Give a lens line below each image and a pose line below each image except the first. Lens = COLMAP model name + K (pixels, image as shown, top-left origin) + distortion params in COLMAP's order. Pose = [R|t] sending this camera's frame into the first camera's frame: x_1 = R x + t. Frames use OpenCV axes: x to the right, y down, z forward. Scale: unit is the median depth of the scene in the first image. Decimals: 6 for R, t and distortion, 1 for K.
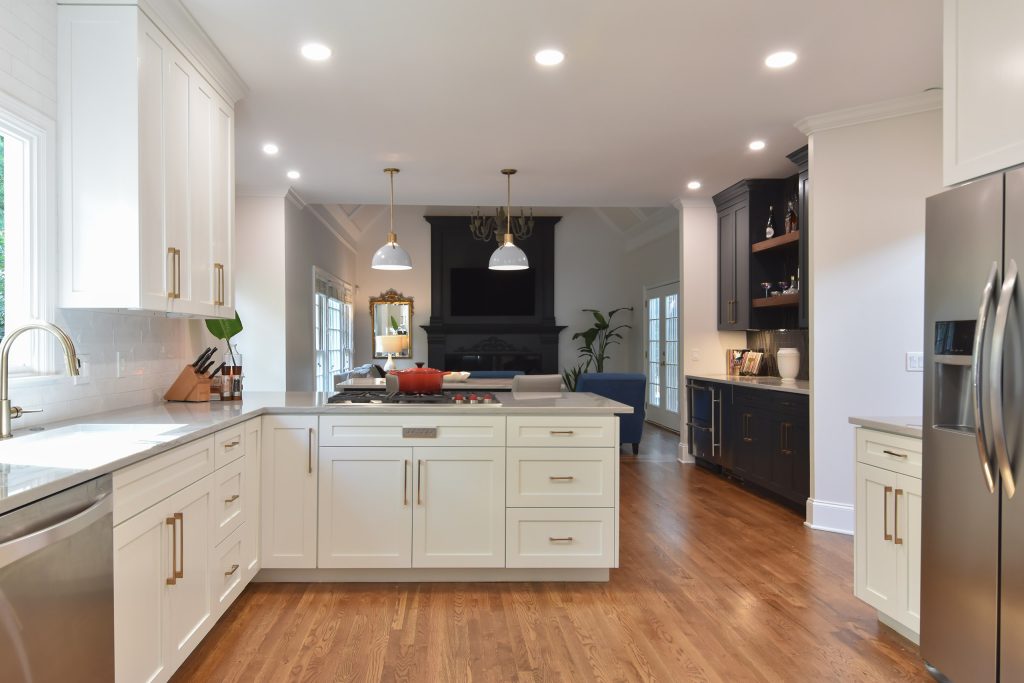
lens RADIAL K [[717.4, 0, 464.2], [0, 717.4, 343.7], [0, 0, 1]] dist [0.005356, -0.001647]
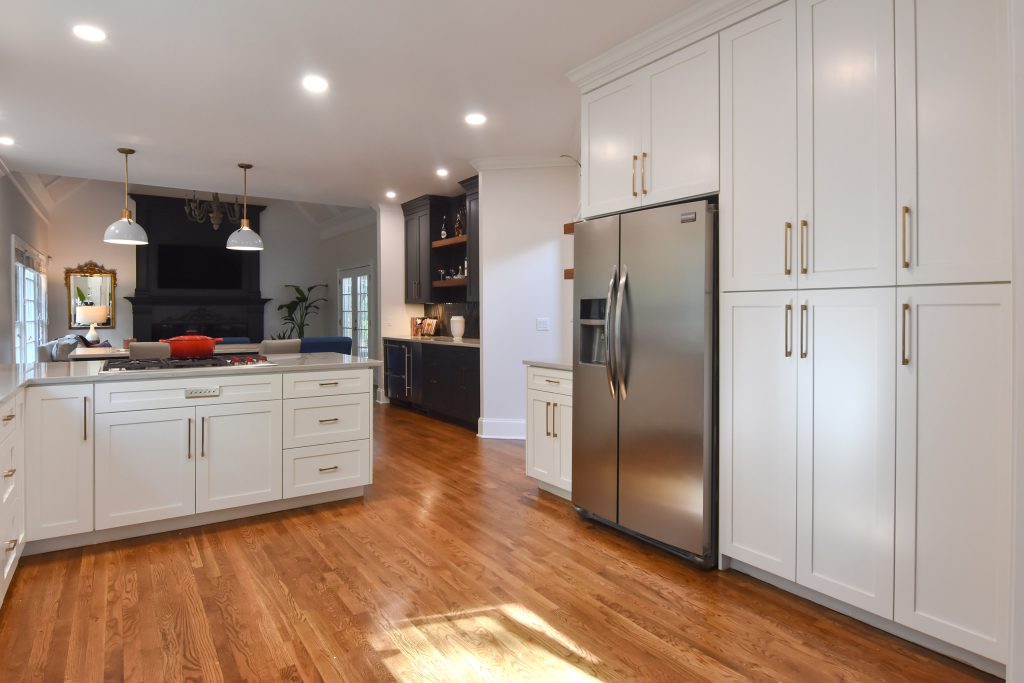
lens RADIAL K [[567.7, 0, 502.5], [0, 567.7, 316.5], [0, 0, 1]] dist [-0.001030, -0.016193]
pose [[0.841080, -0.006118, 0.540876, -0.097695], [0.003044, 0.999974, 0.006577, -0.000525], [-0.540902, -0.003885, 0.841076, -0.002603]]
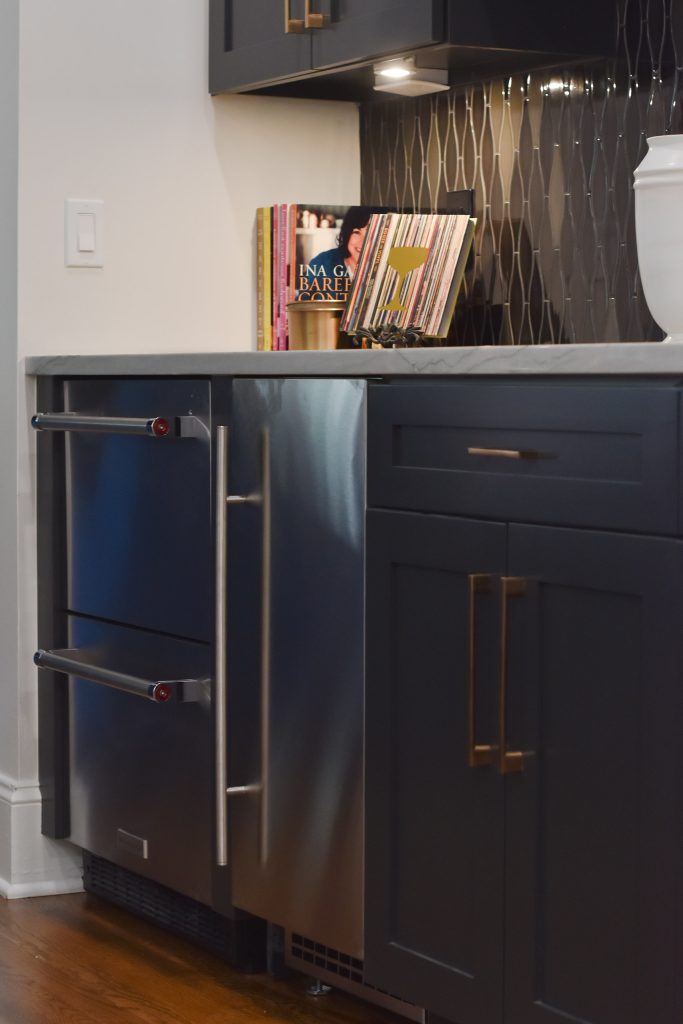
lens RADIAL K [[2419.8, 0, 341.5], [0, 2419.8, 512.0], [0, 0, 1]] dist [0.041840, 0.008968]
pose [[0.894387, -0.019227, 0.446880, 0.172471], [-0.005012, 0.998582, 0.052994, 0.066898], [-0.447265, -0.049637, 0.893023, 0.648738]]
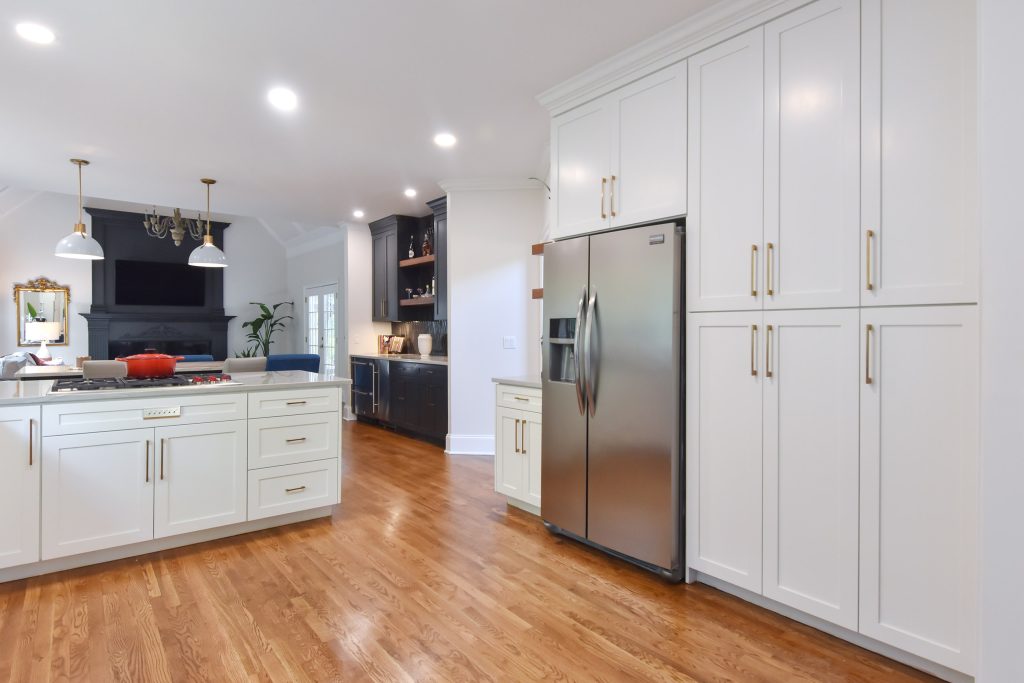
lens RADIAL K [[544.2, 0, 504.1], [0, 544.2, 333.9], [0, 0, 1]] dist [0.011652, -0.013132]
pose [[0.800348, -0.003086, 0.599528, -0.094918], [-0.000458, 0.999983, 0.005758, -0.001197], [-0.599536, -0.004882, 0.800333, 0.018447]]
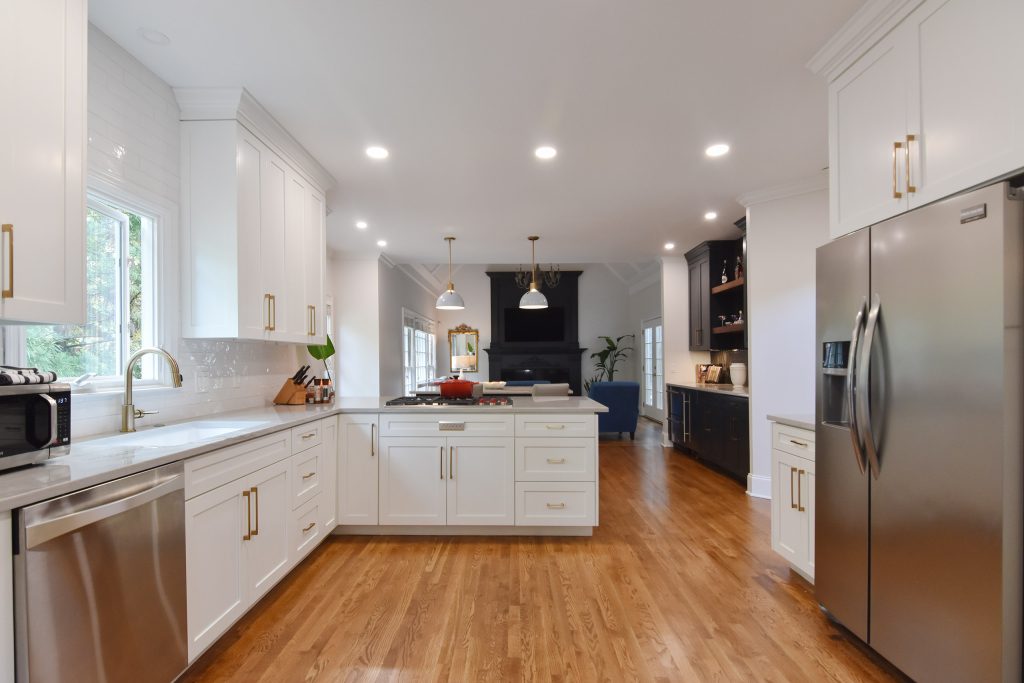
lens RADIAL K [[499.1, 0, 505.9], [0, 499.1, 358.5], [0, 0, 1]] dist [0.003565, -0.008552]
pose [[0.999077, -0.007010, -0.042368, 0.055380], [0.006752, 0.999958, -0.006230, 0.000085], [0.042410, 0.005938, 0.999083, 0.032348]]
